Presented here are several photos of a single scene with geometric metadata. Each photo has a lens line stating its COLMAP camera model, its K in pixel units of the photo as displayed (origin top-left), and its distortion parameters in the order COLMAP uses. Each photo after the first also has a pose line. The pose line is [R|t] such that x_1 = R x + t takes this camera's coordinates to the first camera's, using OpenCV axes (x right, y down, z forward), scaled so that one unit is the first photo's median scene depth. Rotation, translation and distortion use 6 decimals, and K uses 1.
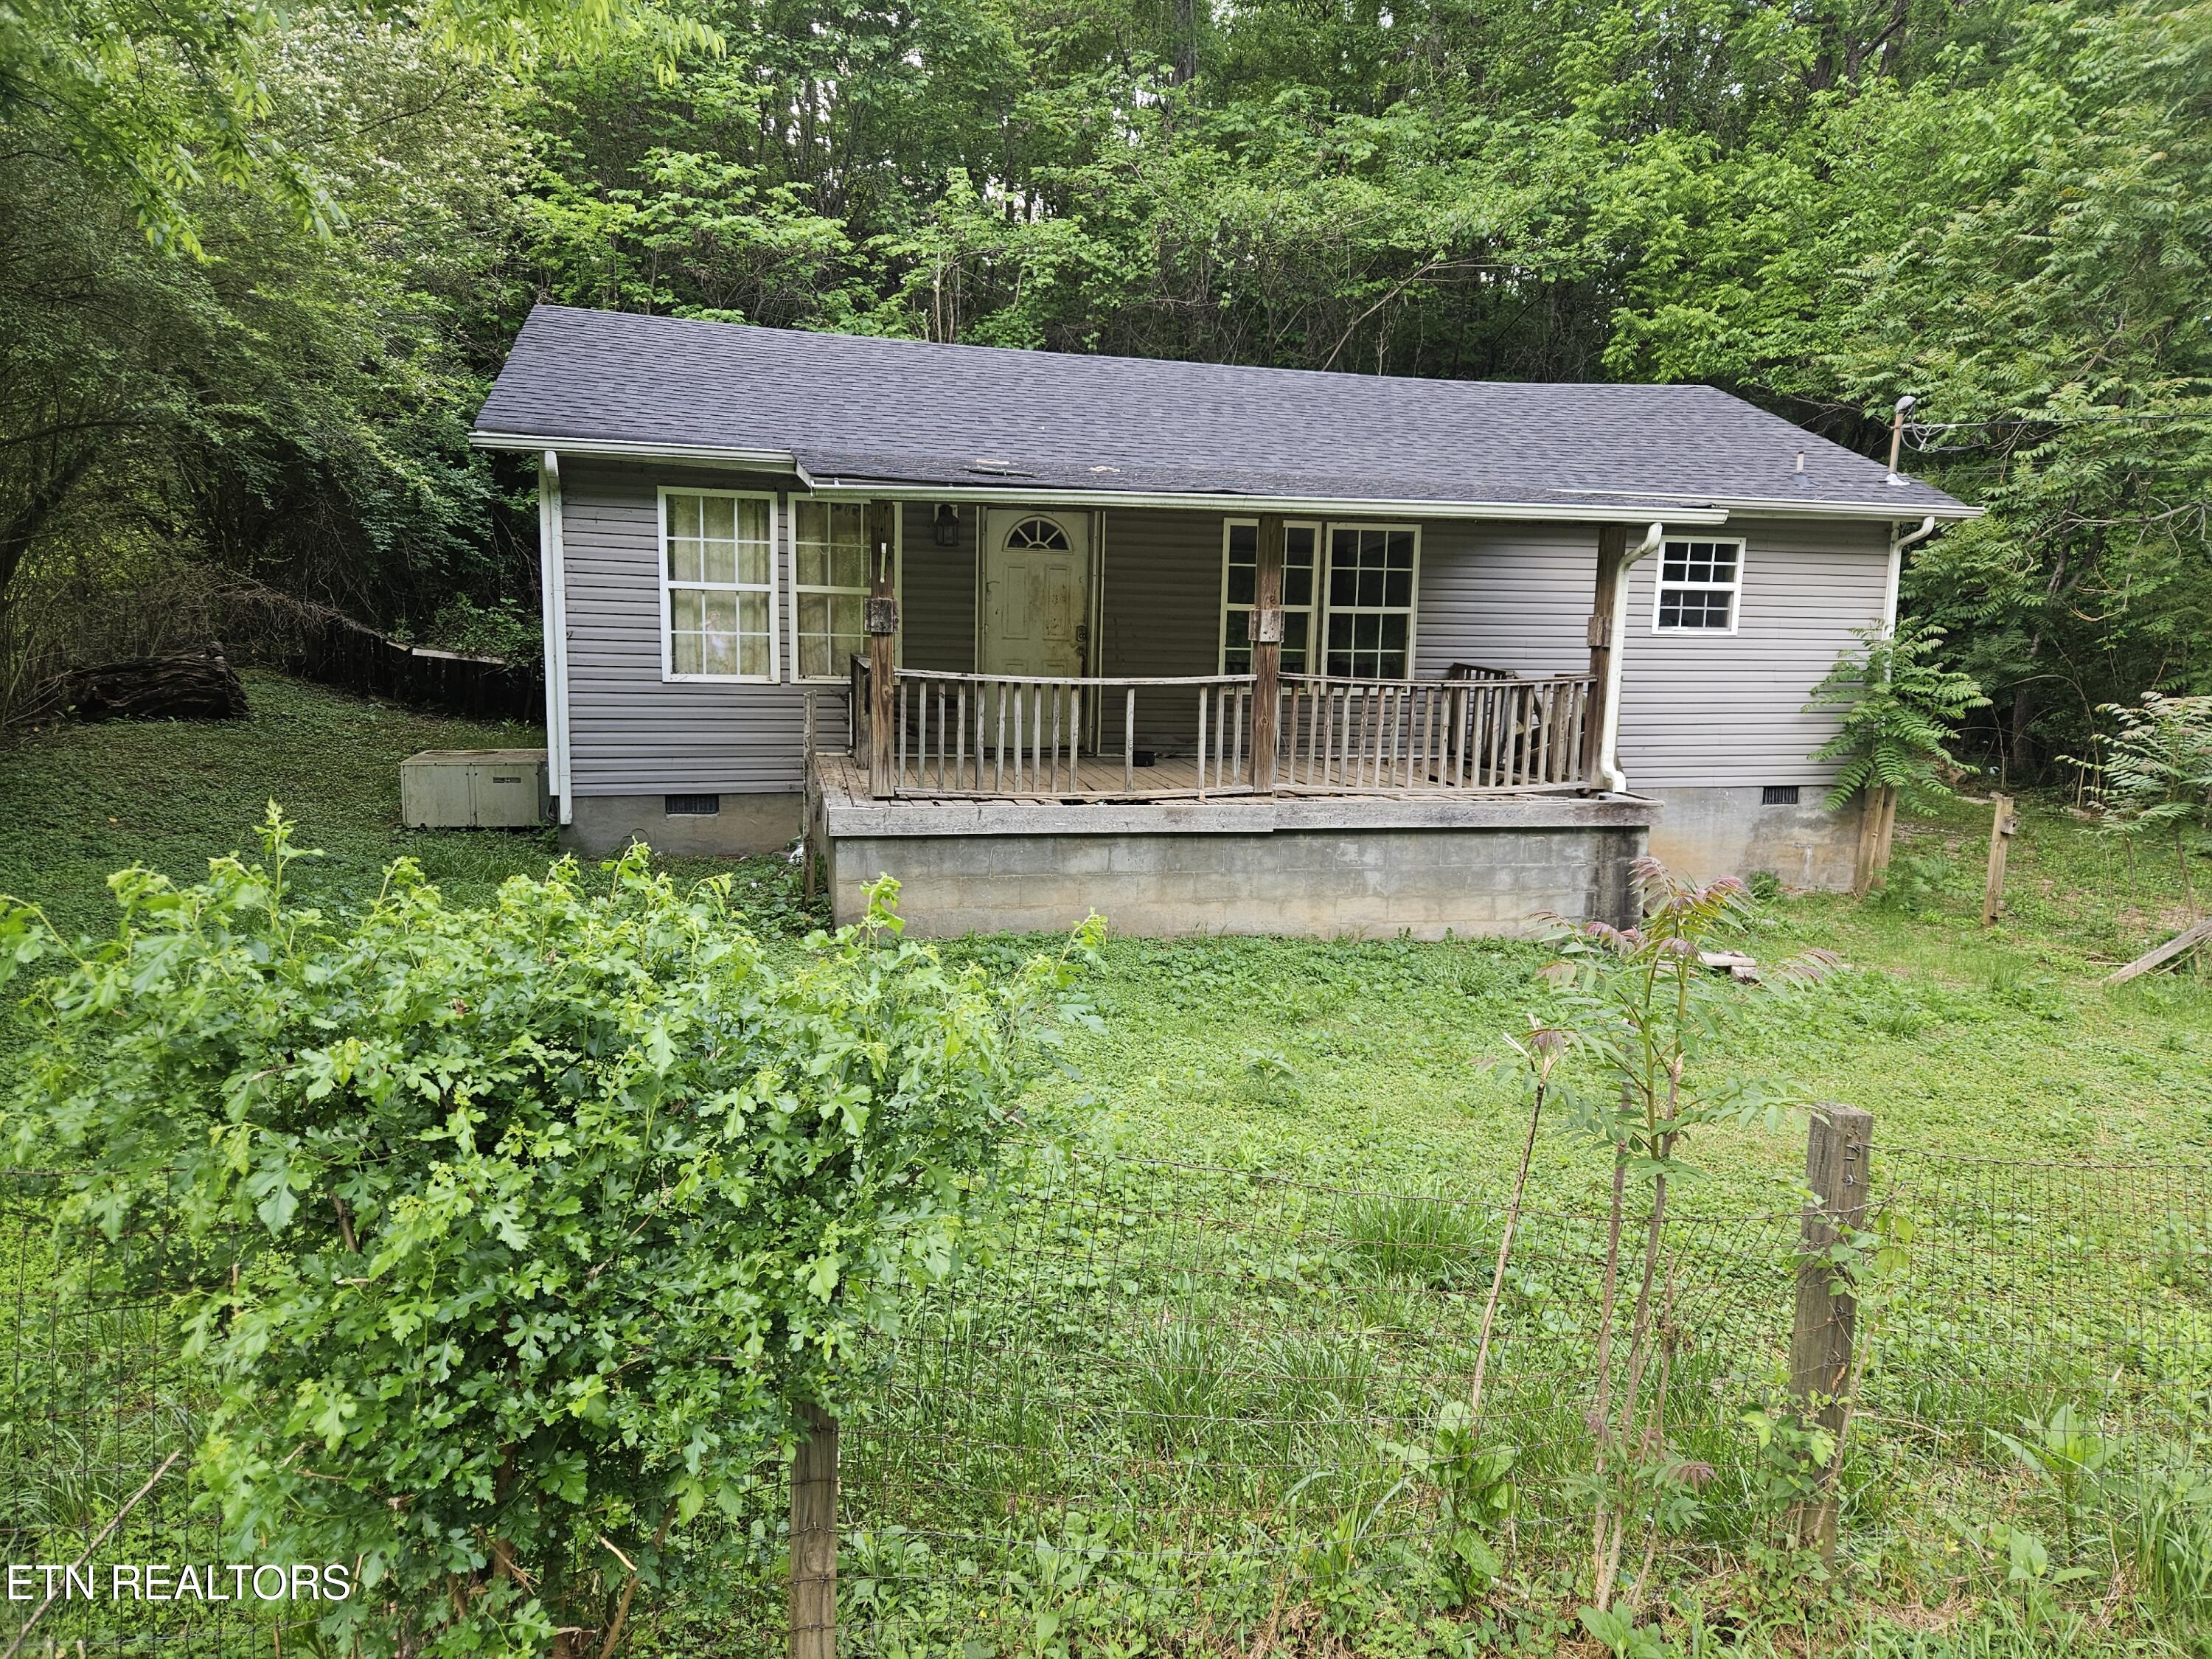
lens RADIAL K [[1468.3, 0, 1106.0], [0, 1468.3, 829.5], [0, 0, 1]] dist [0.041166, 0.000624]
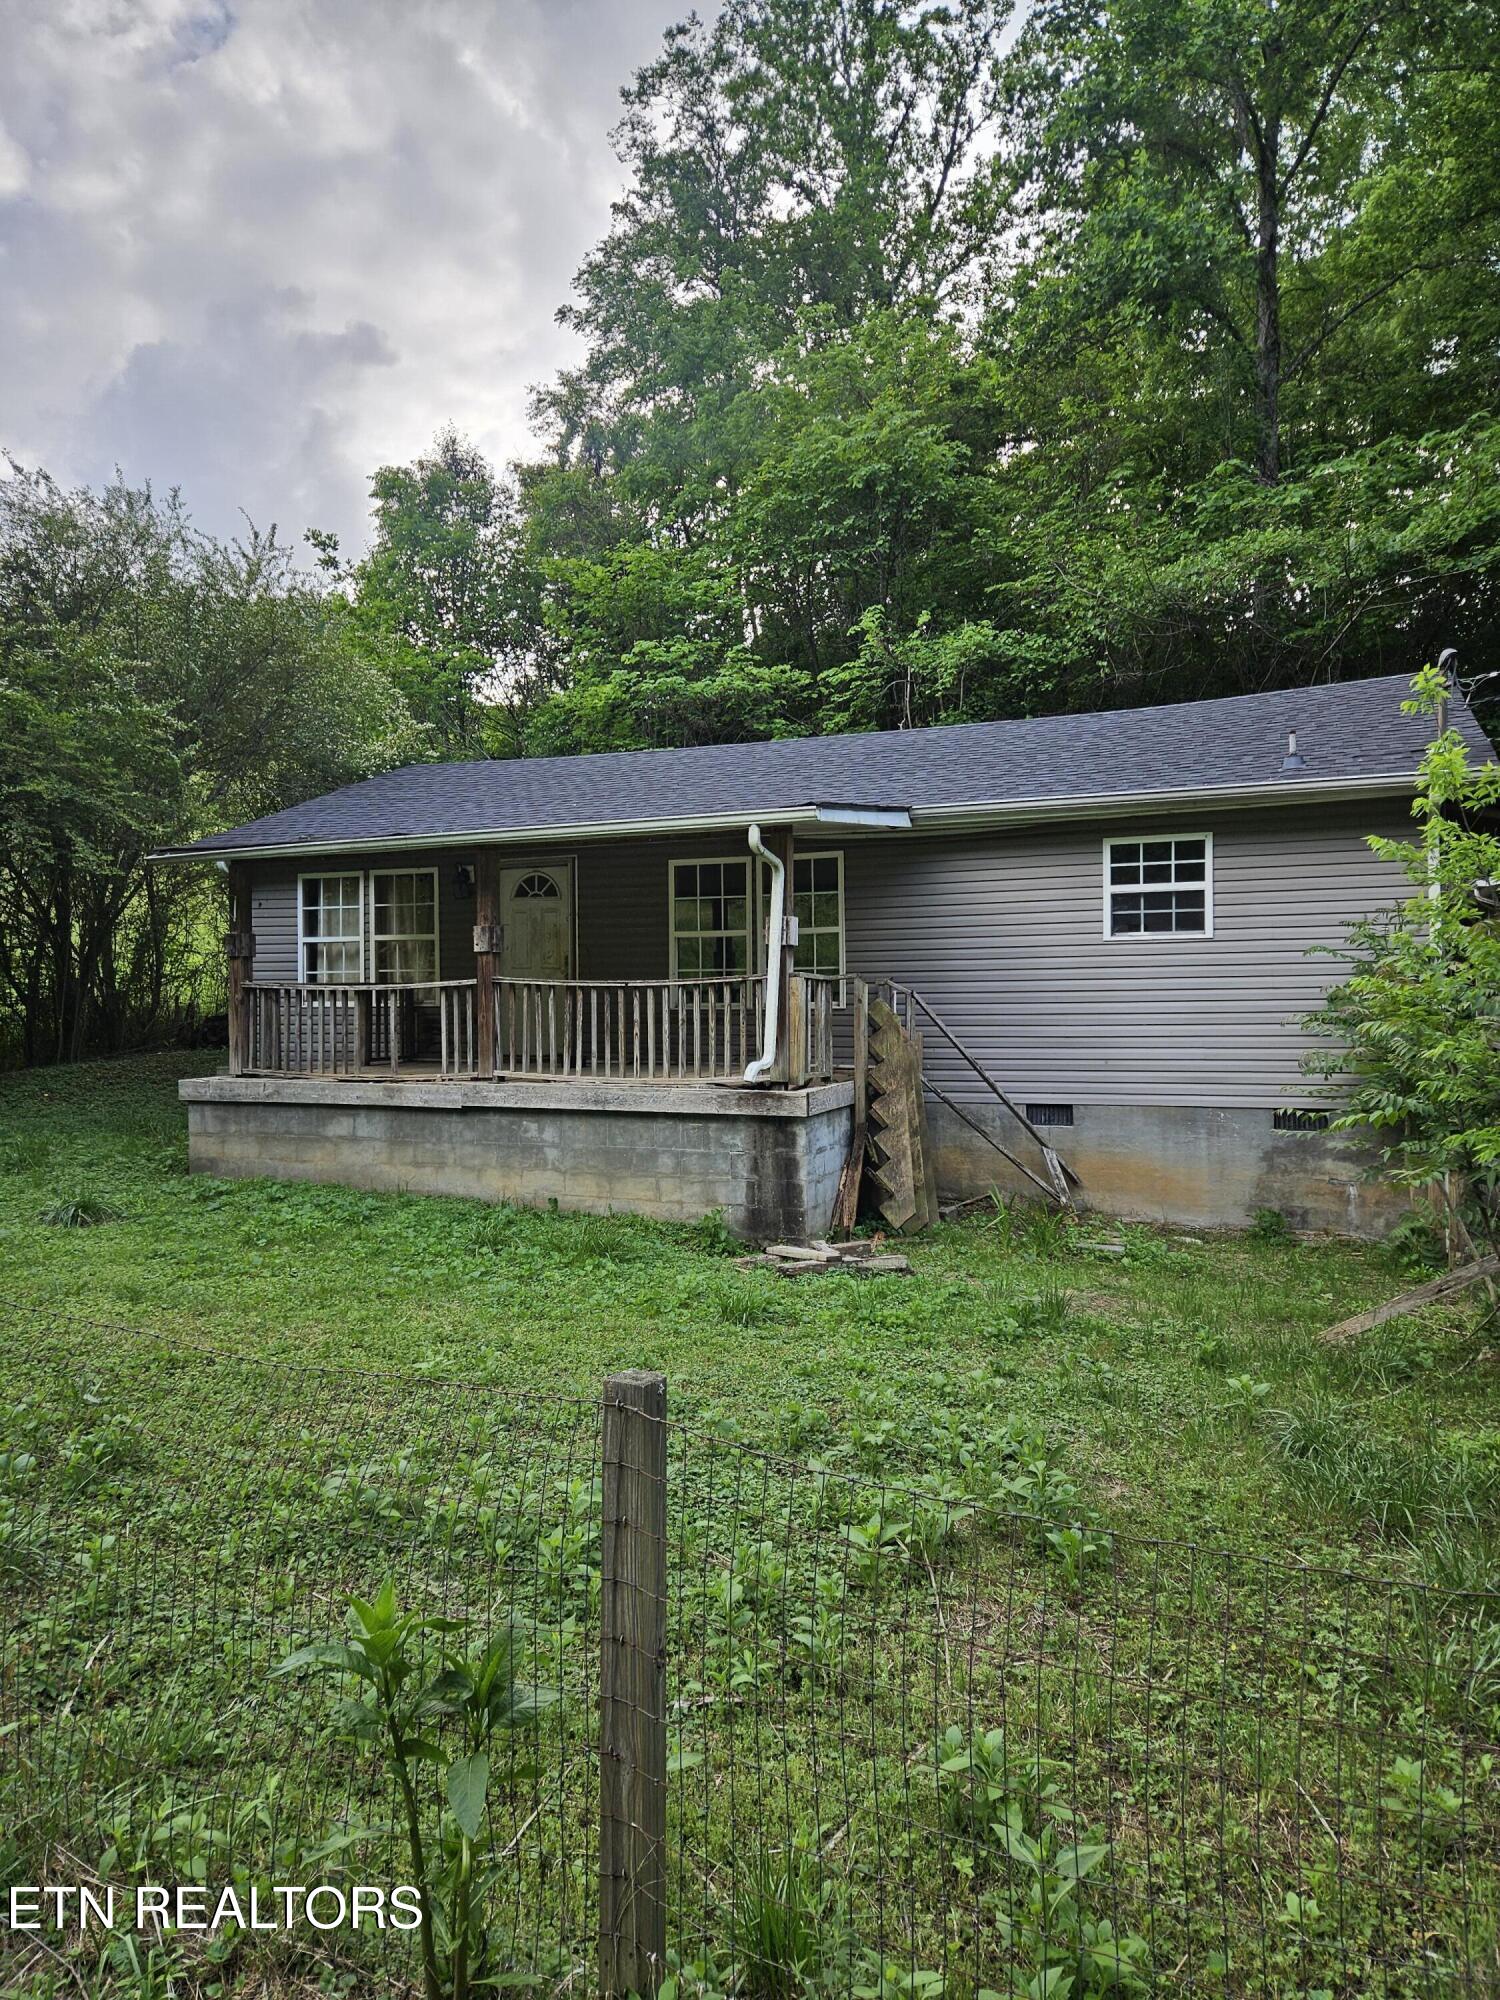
lens RADIAL K [[1327.6, 0, 750.0], [0, 1327.6, 1000.0], [0, 0, 1]] dist [0.041166, 0.000624]
pose [[0.804347, -0.030455, -0.593378, 0.726696], [-0.061370, 0.989085, -0.133954, 0.034484], [0.590981, 0.144161, 0.793699, 0.207260]]
